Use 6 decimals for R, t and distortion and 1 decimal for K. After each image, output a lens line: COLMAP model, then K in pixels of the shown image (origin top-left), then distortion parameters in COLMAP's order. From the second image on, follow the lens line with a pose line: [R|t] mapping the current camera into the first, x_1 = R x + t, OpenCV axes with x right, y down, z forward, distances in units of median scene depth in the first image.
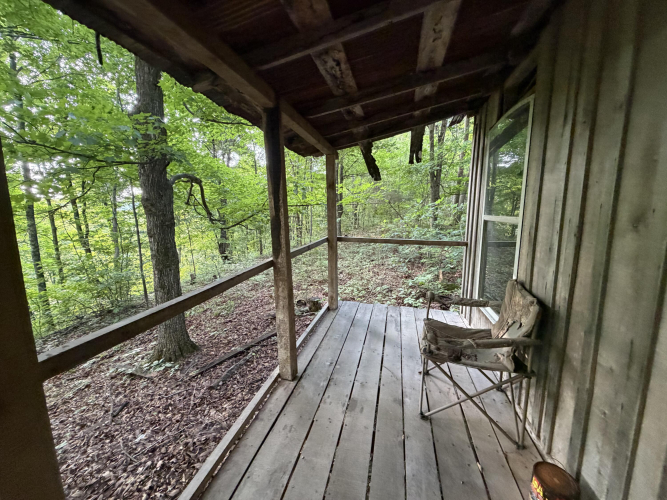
lens RADIAL K [[264.5, 0, 331.5], [0, 264.5, 251.2], [0, 0, 1]] dist [-0.001074, -0.000568]
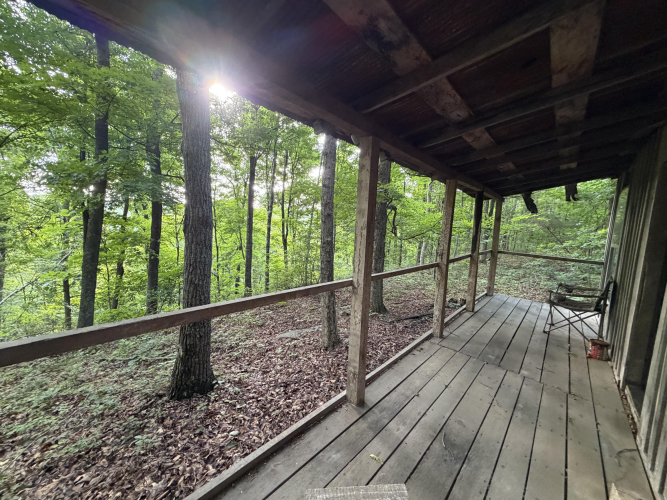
lens RADIAL K [[264.5, 0, 331.5], [0, 264.5, 251.2], [0, 0, 1]] dist [-0.001074, -0.000568]
pose [[0.881457, 0.105071, -0.460428, -0.124643], [-0.131611, 0.990965, -0.025820, 0.118903], [0.453555, 0.083356, 0.887321, -0.823422]]
